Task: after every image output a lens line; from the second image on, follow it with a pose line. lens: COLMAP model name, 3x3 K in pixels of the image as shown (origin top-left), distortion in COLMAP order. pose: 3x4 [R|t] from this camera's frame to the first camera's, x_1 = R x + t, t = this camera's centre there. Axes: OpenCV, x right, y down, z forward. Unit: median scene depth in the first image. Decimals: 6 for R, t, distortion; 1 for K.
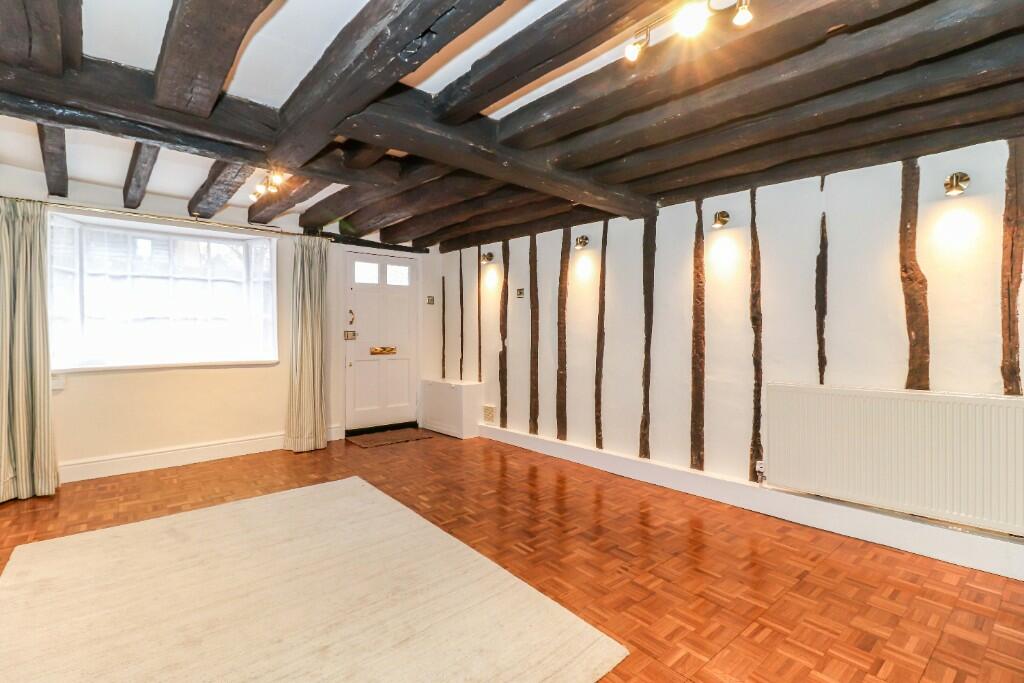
lens RADIAL K [[472.6, 0, 504.3], [0, 472.6, 339.4], [0, 0, 1]] dist [0.005460, -0.005040]
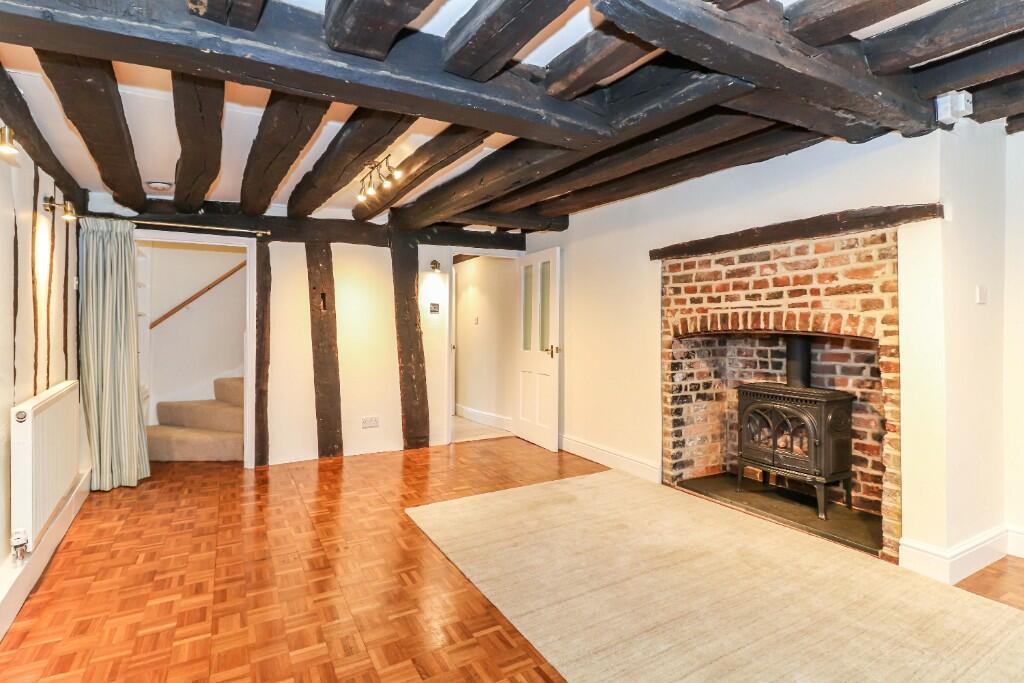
lens RADIAL K [[472.6, 0, 510.3], [0, 472.6, 326.8], [0, 0, 1]] dist [0.005460, -0.005040]
pose [[-0.983815, -0.000014, 0.179189, -0.200216], [0.000797, 0.999990, 0.004450, -0.024098], [-0.179187, 0.004521, -0.983805, 1.204400]]
